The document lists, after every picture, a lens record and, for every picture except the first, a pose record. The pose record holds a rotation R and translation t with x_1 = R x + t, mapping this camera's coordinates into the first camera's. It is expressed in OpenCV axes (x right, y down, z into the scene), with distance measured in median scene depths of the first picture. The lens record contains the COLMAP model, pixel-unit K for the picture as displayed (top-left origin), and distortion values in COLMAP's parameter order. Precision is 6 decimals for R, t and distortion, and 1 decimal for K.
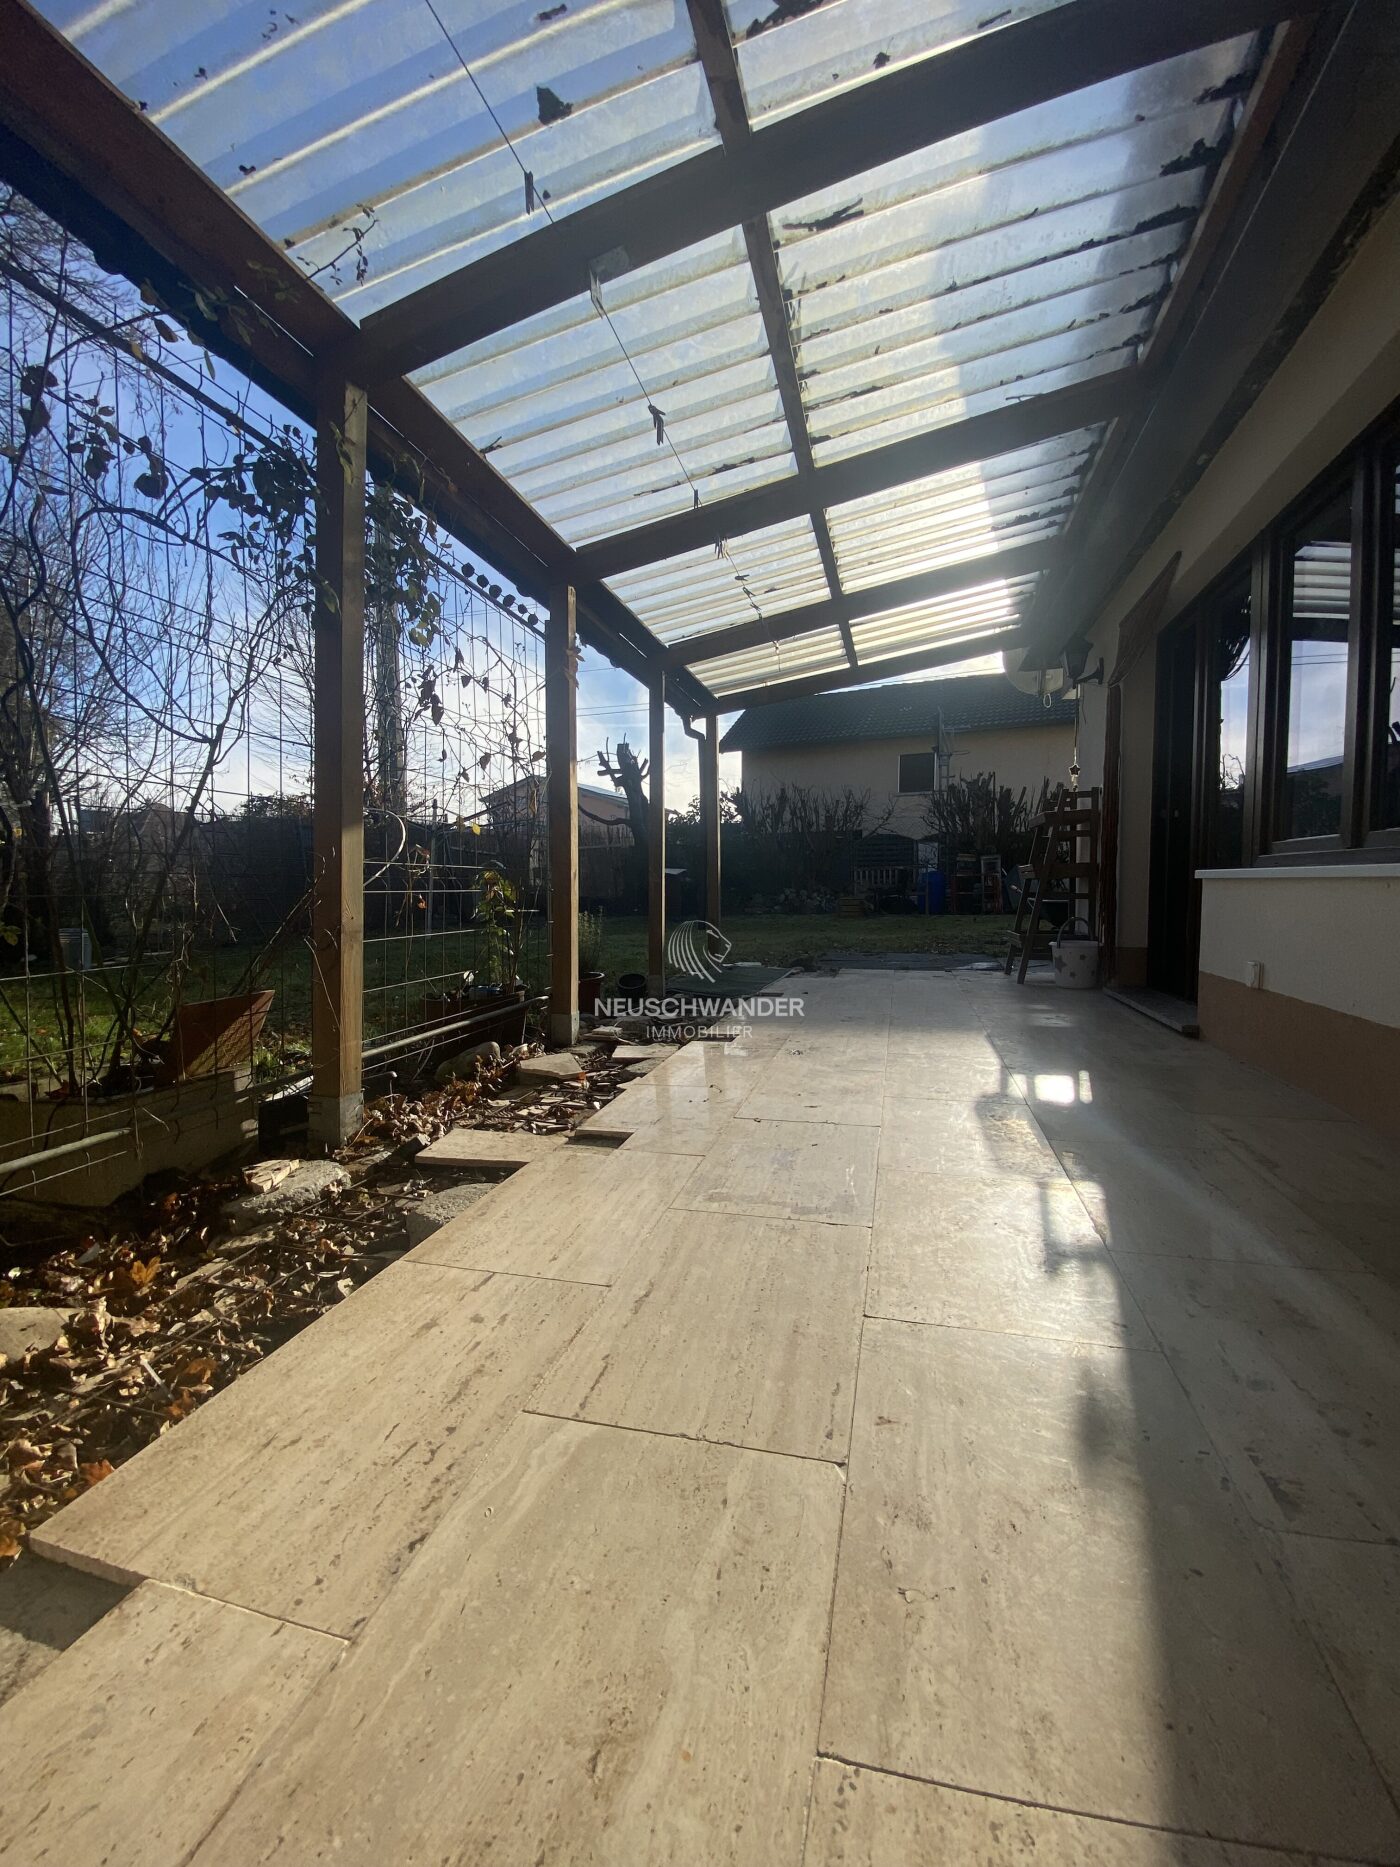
lens RADIAL K [[740.9, 0, 700.0], [0, 740.9, 933.5], [0, 0, 1]] dist [-0.001130, -0.011484]
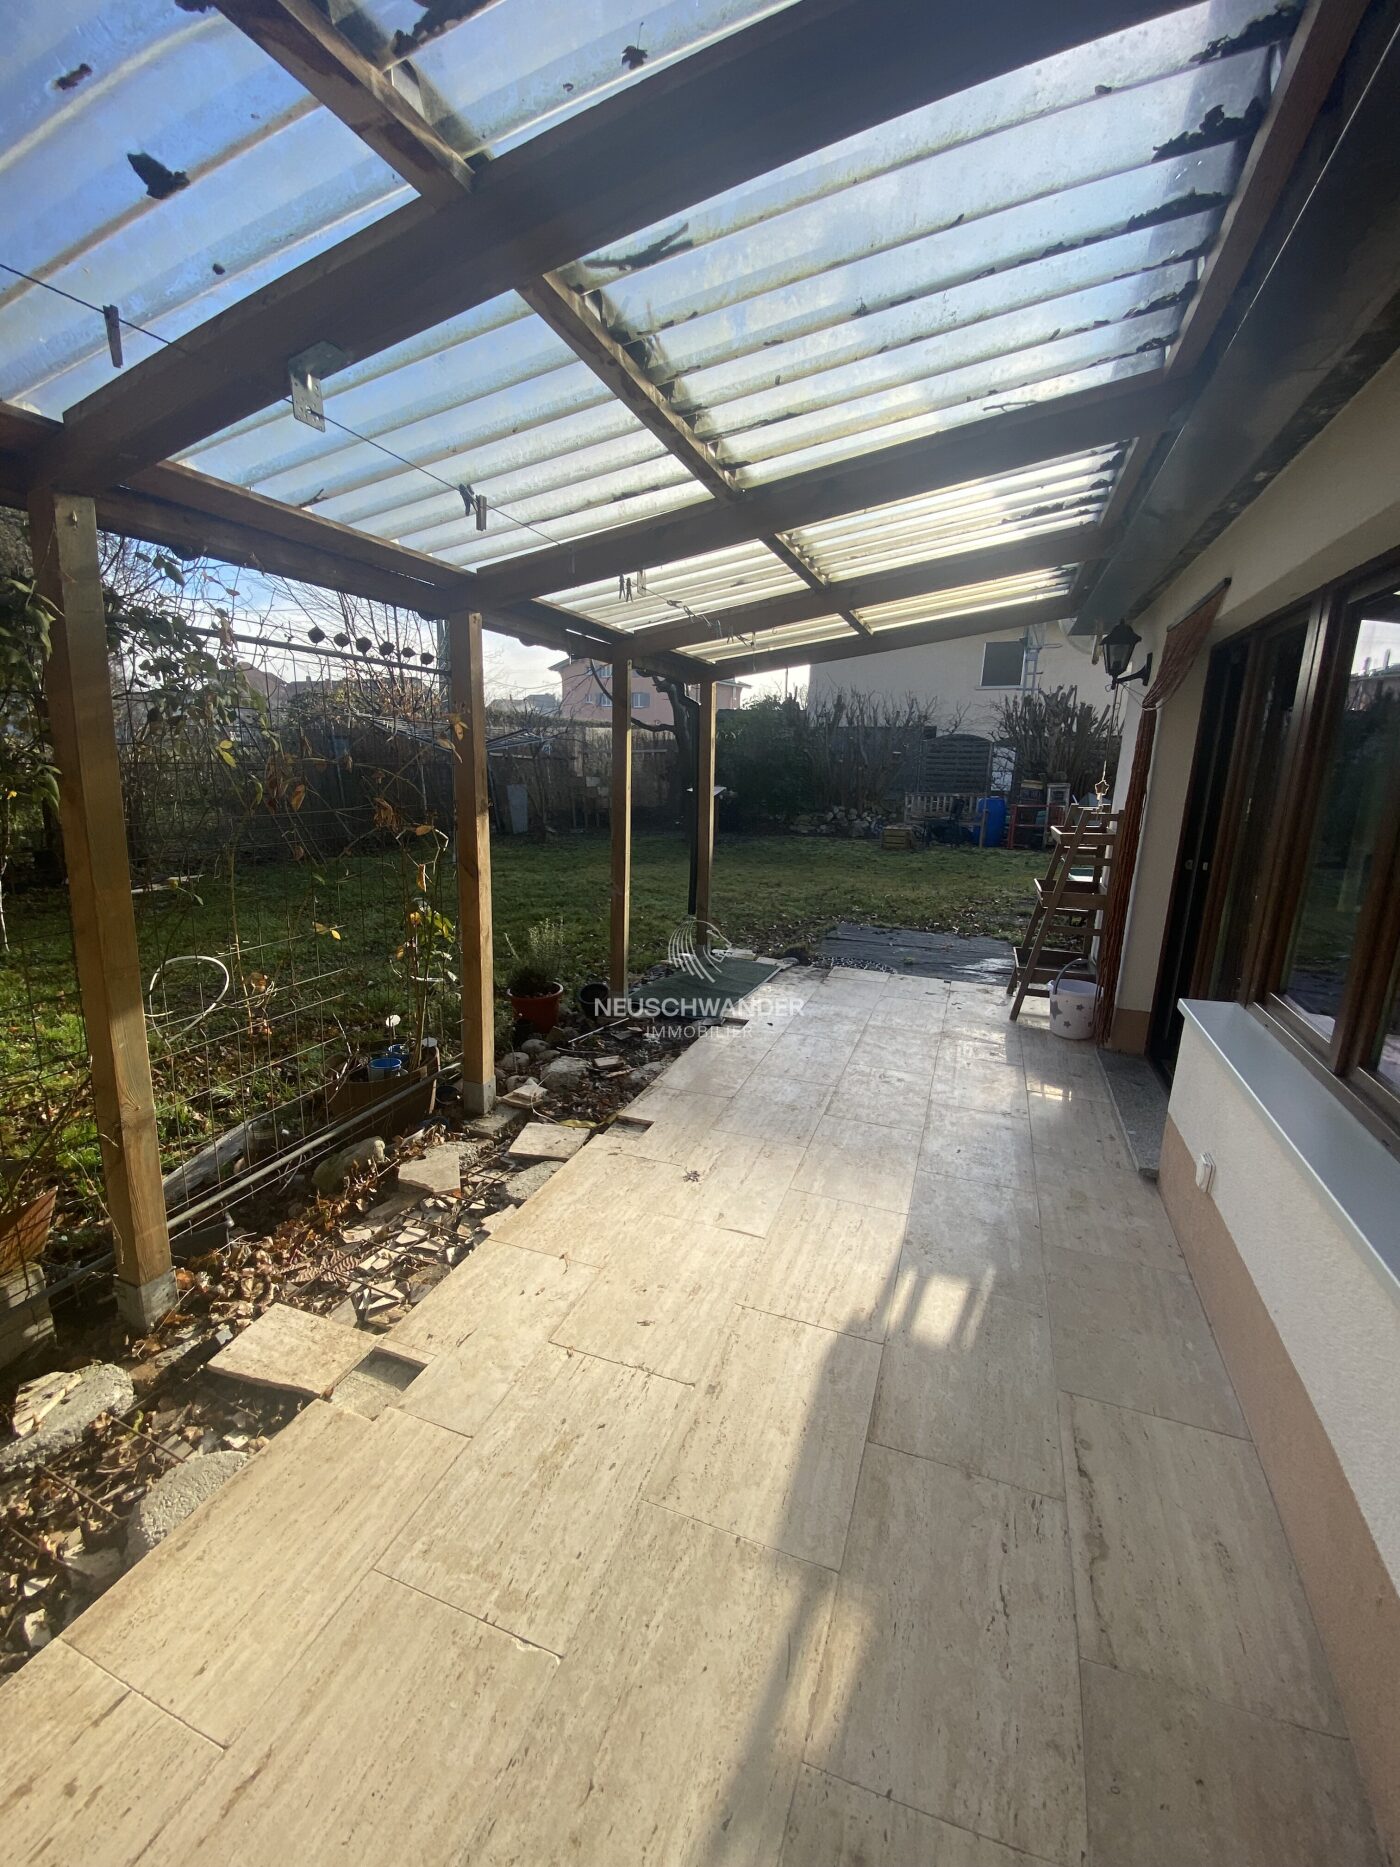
lens RADIAL K [[746.9, 0, 708.0], [0, 746.9, 926.0], [0, 0, 1]] dist [0.001043, -0.011440]
pose [[0.995503, 0.050893, -0.079900, 0.256480], [-0.037735, 0.986669, 0.158305, -0.362583], [0.086892, -0.154579, 0.984152, 0.167354]]
